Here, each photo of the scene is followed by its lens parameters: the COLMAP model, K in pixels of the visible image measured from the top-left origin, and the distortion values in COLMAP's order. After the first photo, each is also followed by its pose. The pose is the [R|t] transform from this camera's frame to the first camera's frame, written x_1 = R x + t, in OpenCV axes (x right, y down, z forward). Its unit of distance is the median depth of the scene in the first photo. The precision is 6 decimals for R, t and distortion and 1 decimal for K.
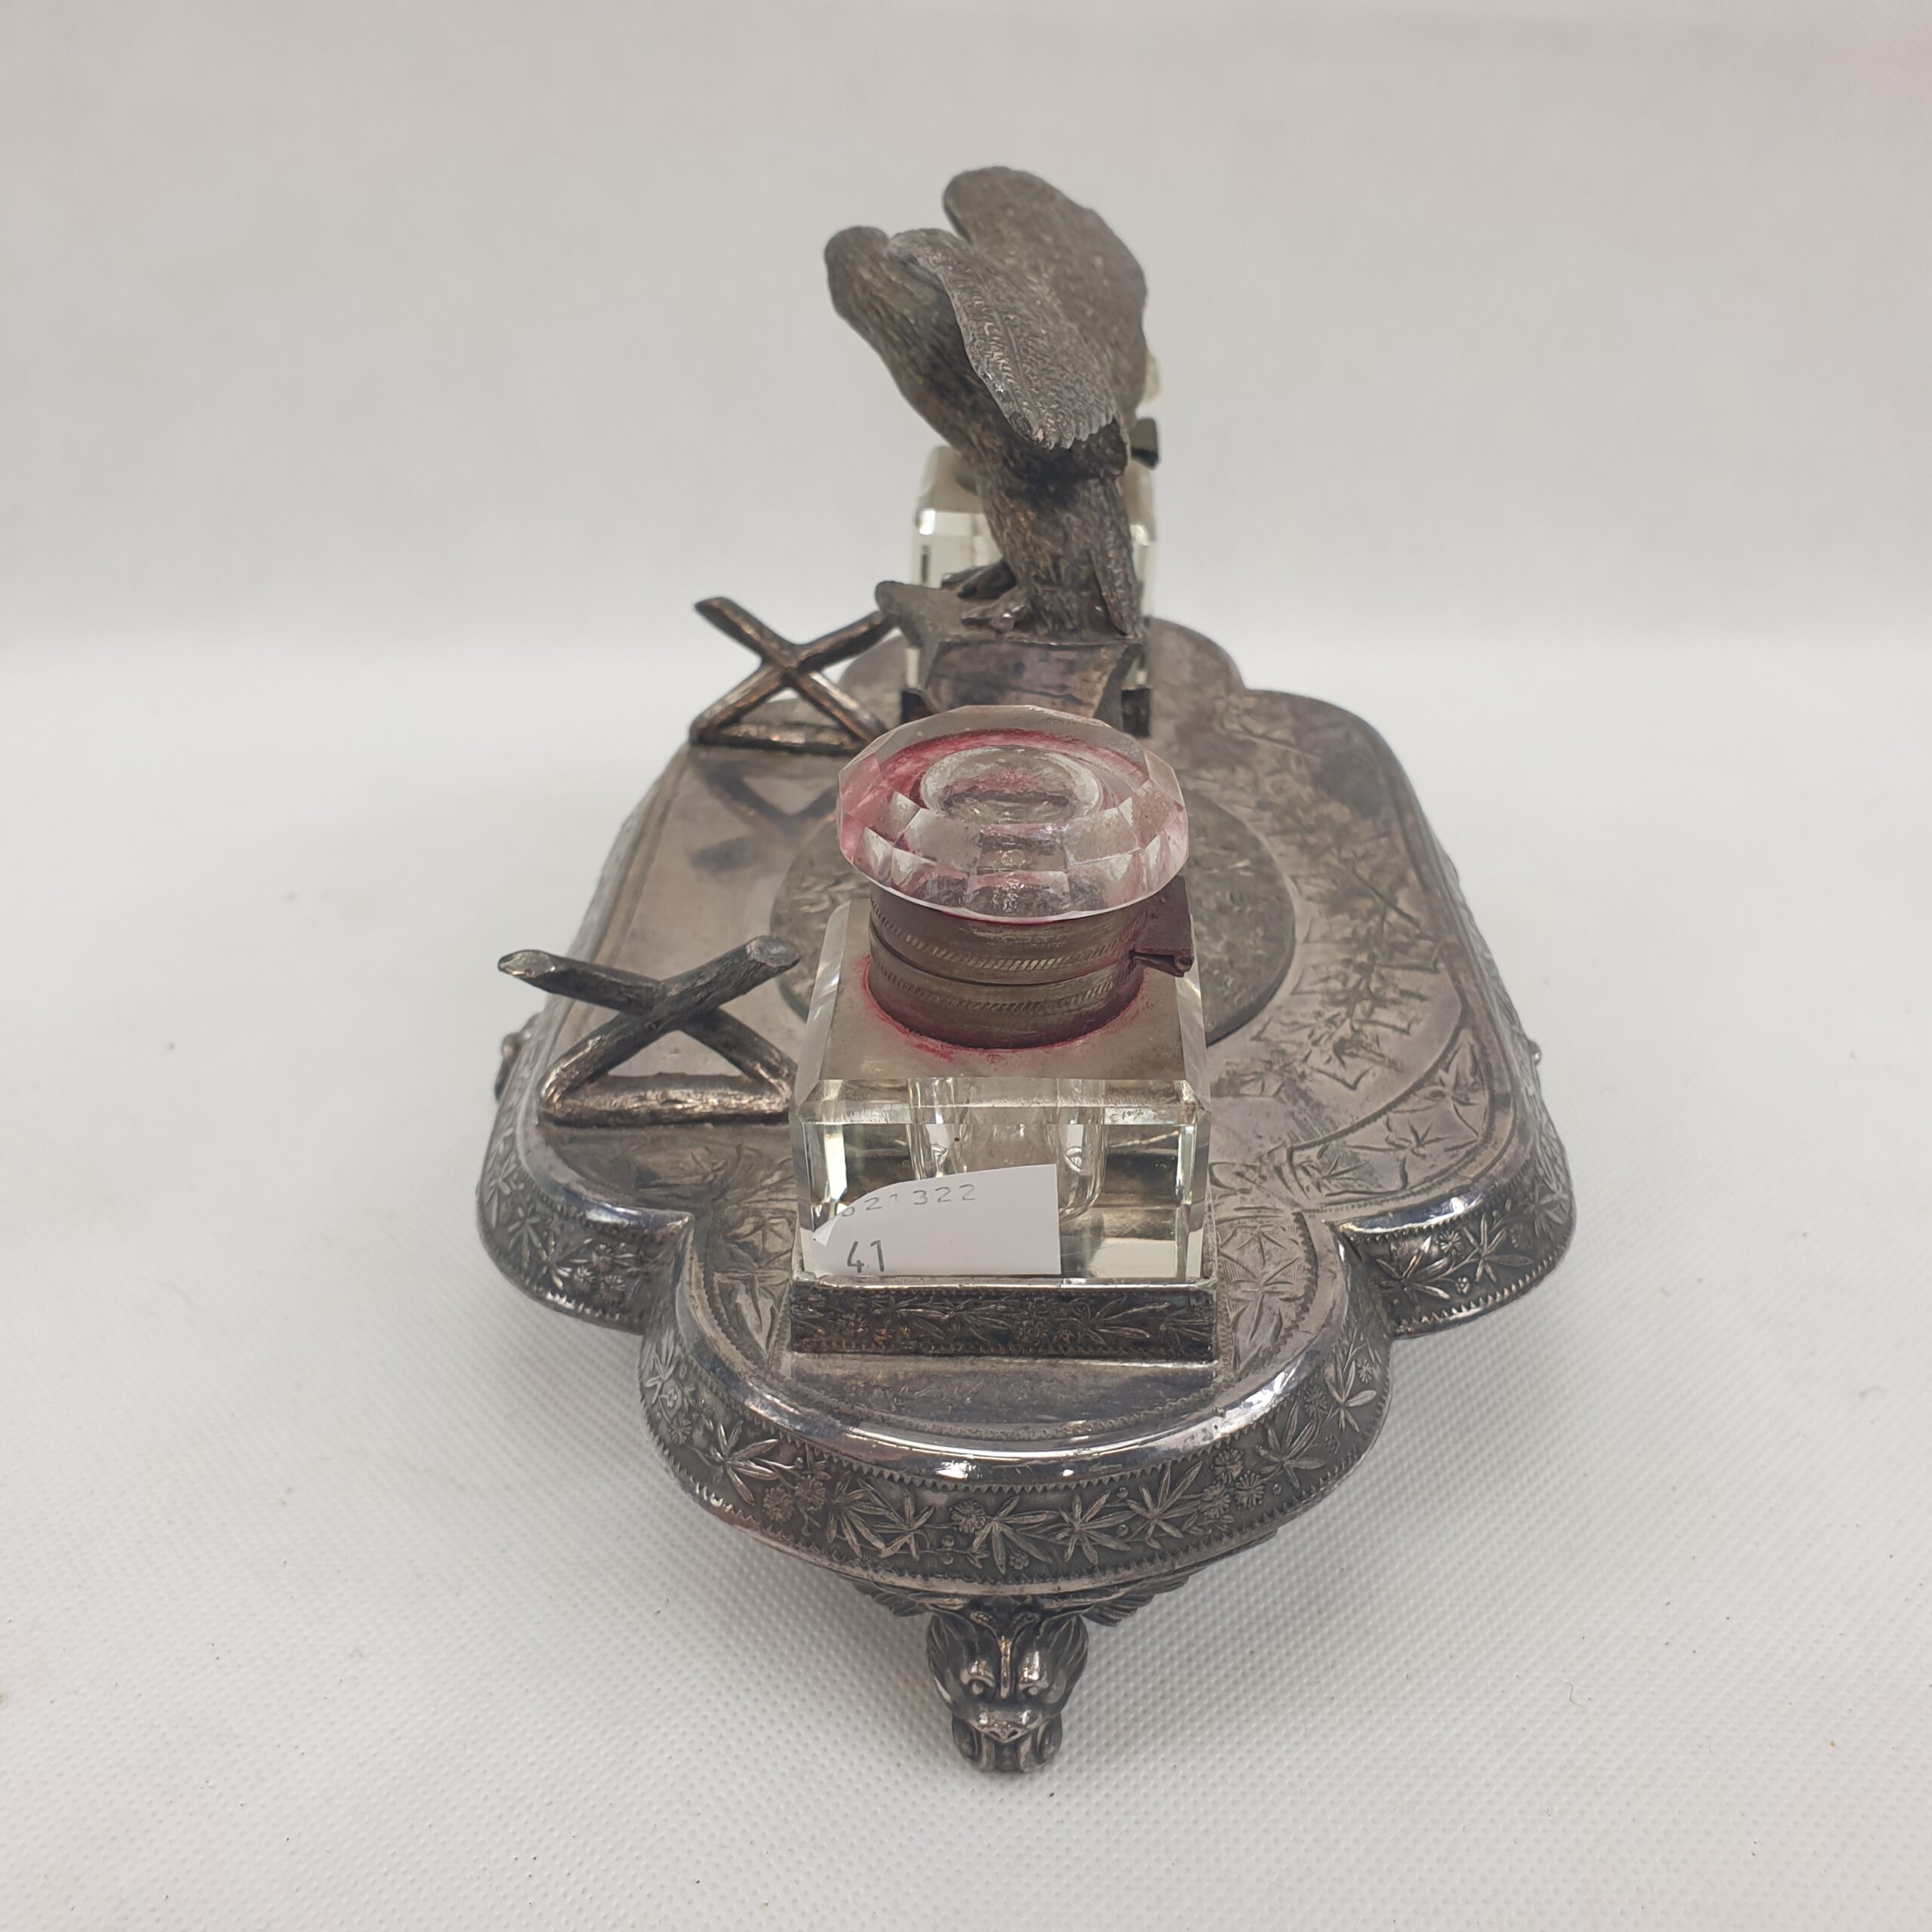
lens RADIAL K [[1991.8, 0, 1008.6], [0, 1991.8, 967.0], [0, 0, 1]] dist [-0.091931, 0.169486]
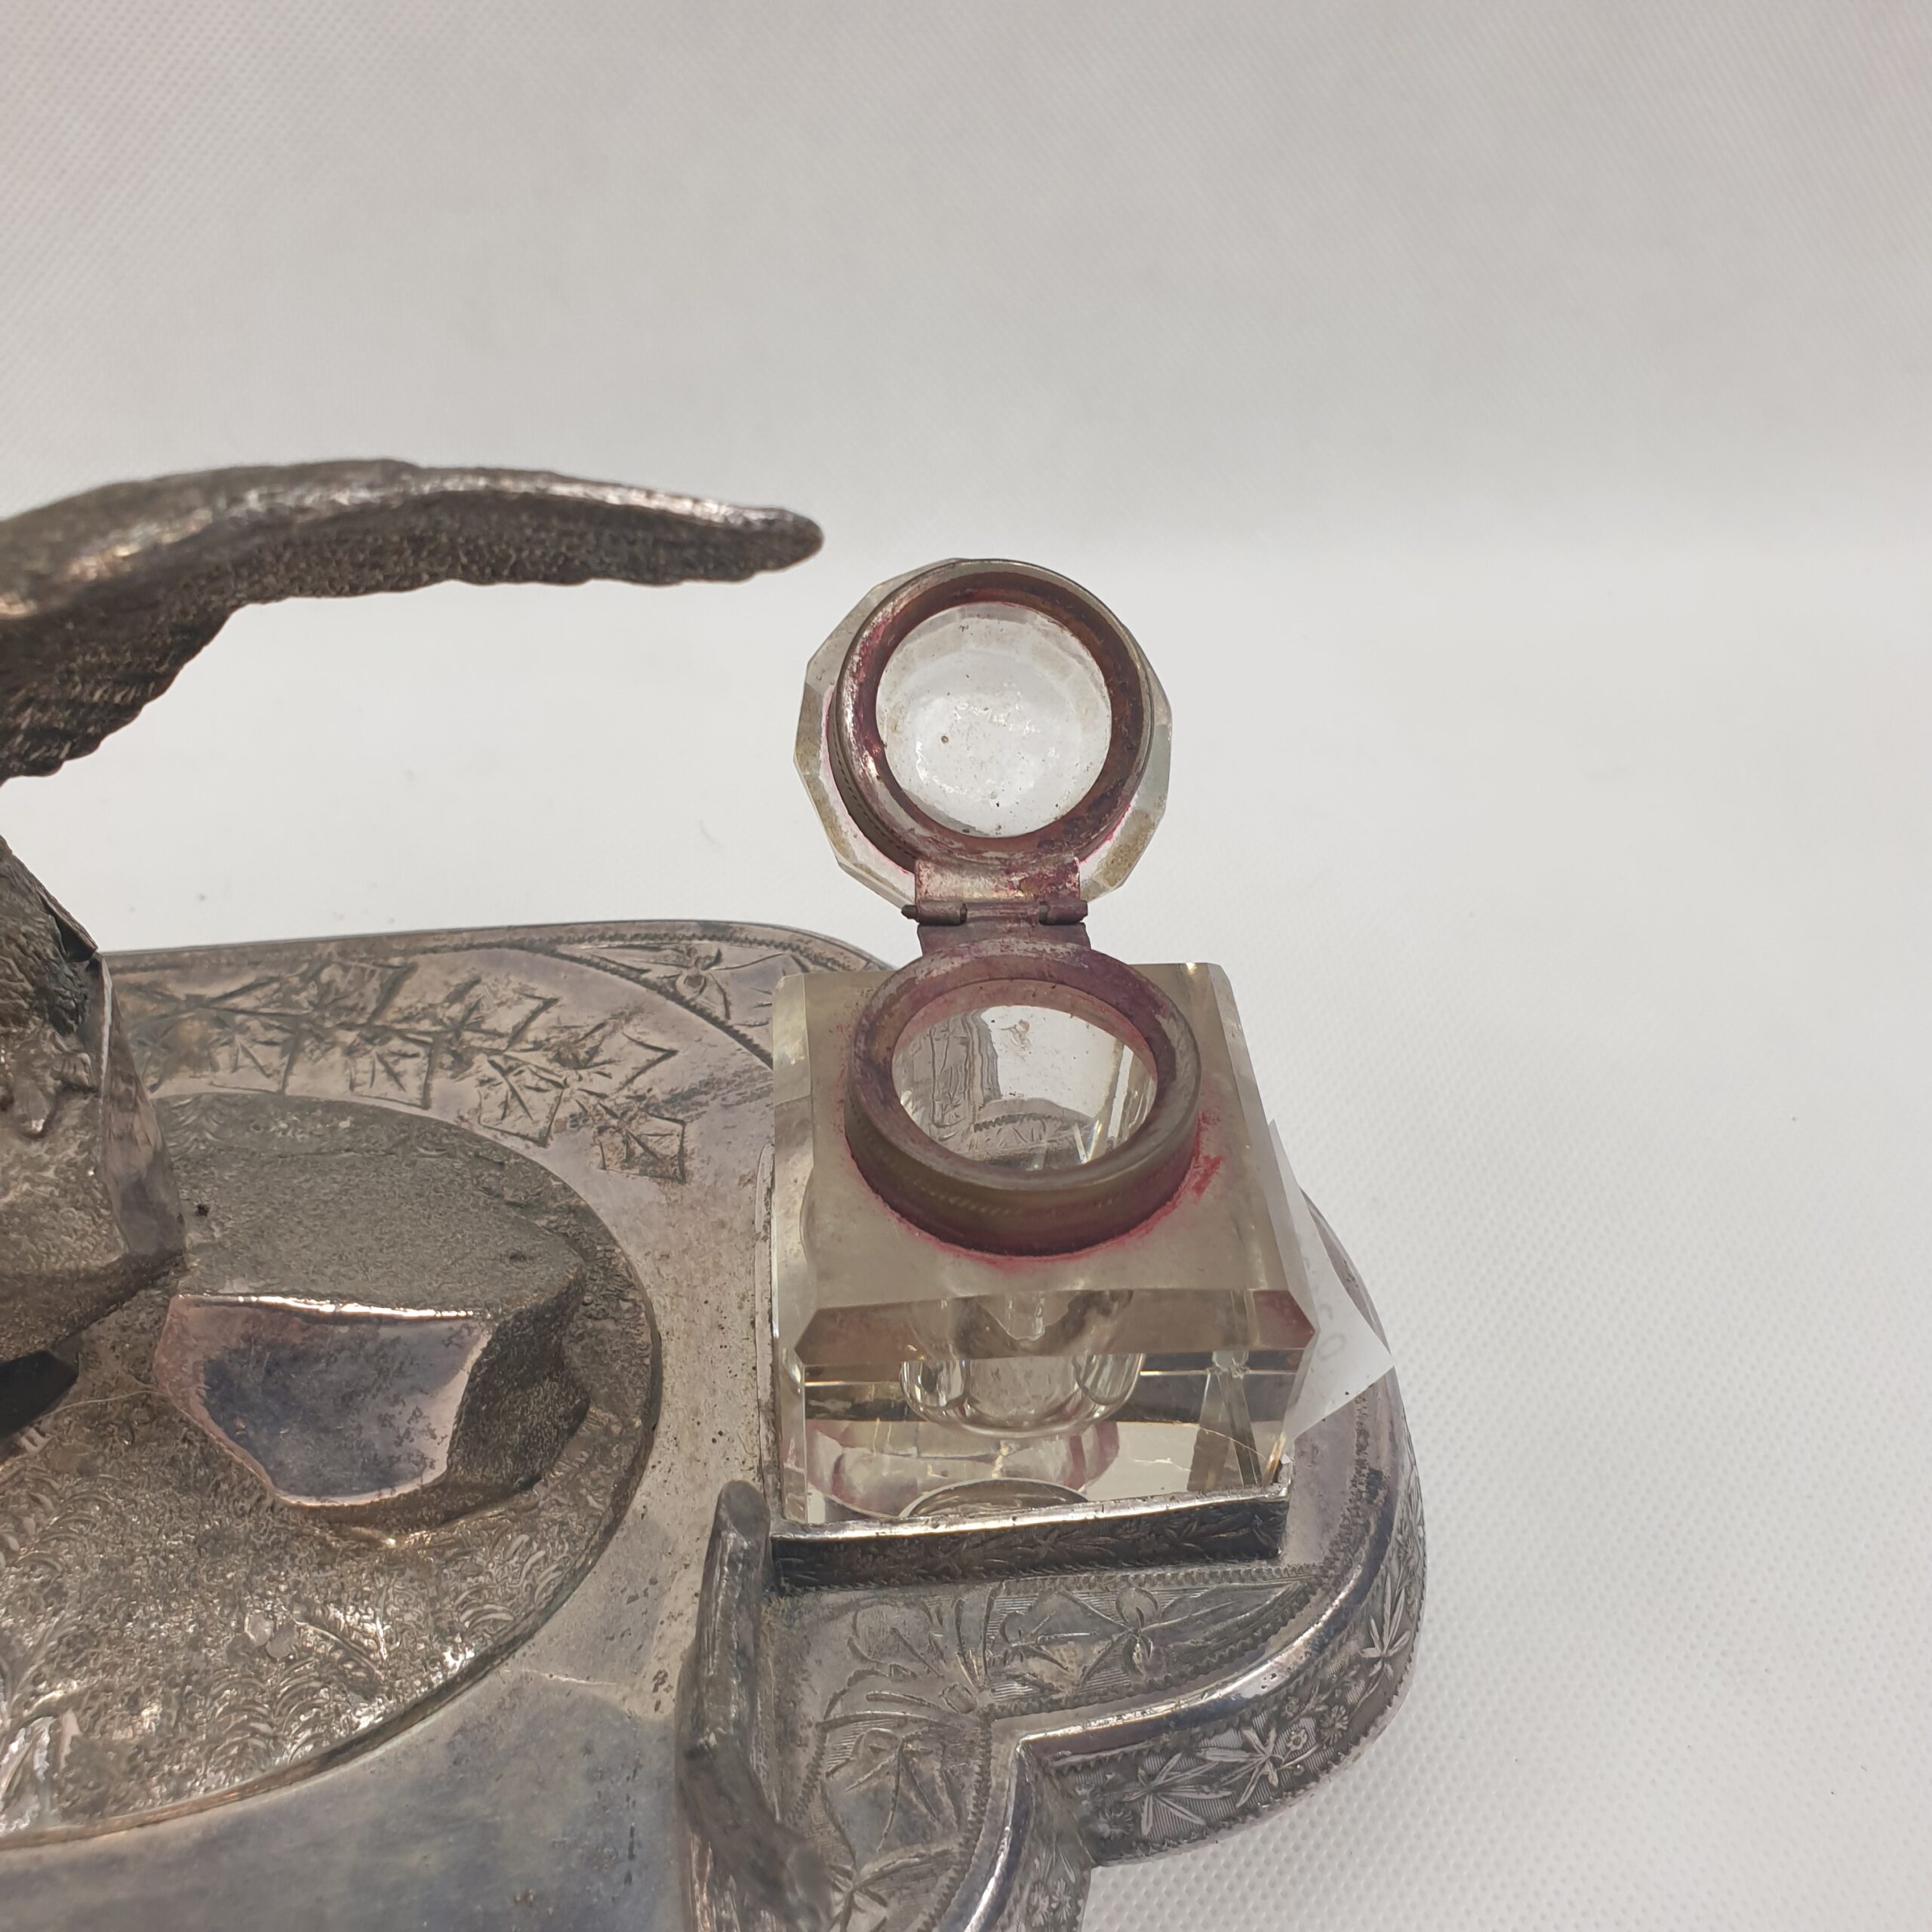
lens RADIAL K [[2042.2, 0, 968.8], [0, 2042.2, 1015.7], [0, 0, 1]] dist [0.155935, -0.599607]
pose [[-0.120471, -0.702347, 0.701566, -0.391914], [0.468315, 0.582923, 0.663989, -0.411315], [-0.875310, 0.408546, 0.258694, 0.553995]]
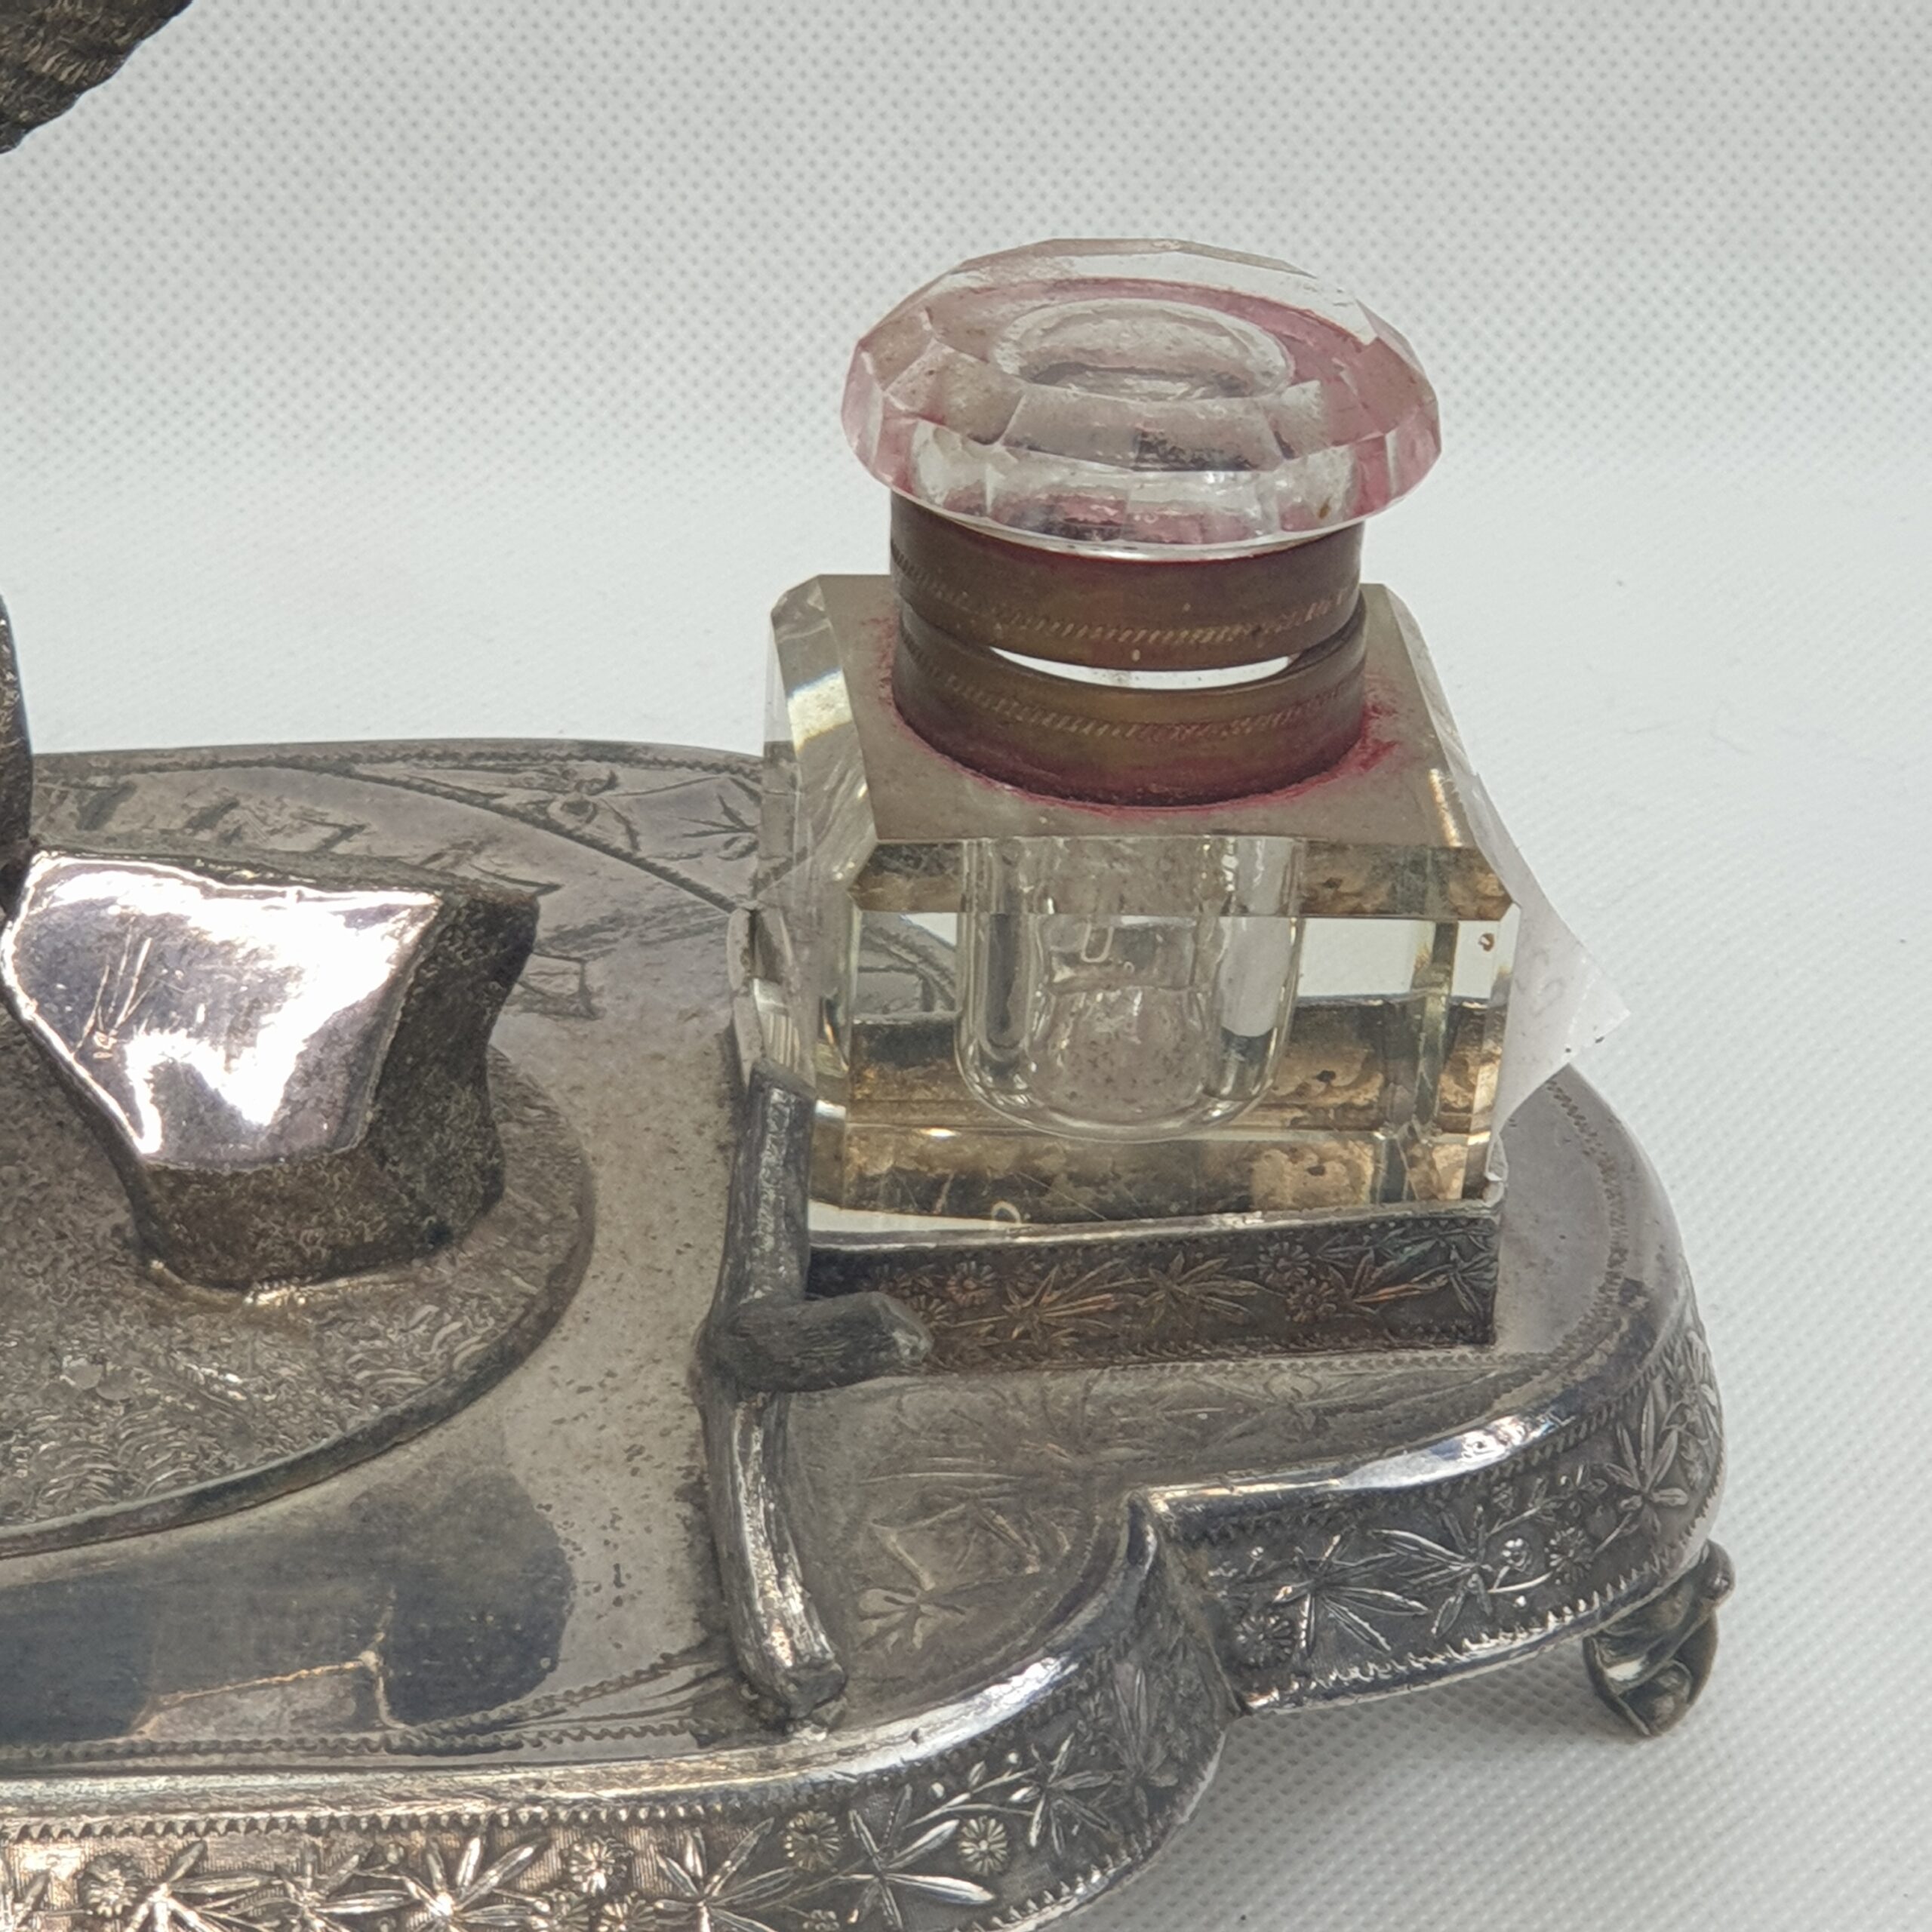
lens RADIAL K [[8152.2, 0, 961.5], [0, 8152.2, 932.0], [0, 0, 1]] dist [-1.052342, 47.712118]
pose [[-0.144590, -0.462084, 0.874970, -1.538311], [0.450849, 0.756374, 0.473955, -0.799584], [-0.880811, 0.463009, 0.098966, 0.586306]]
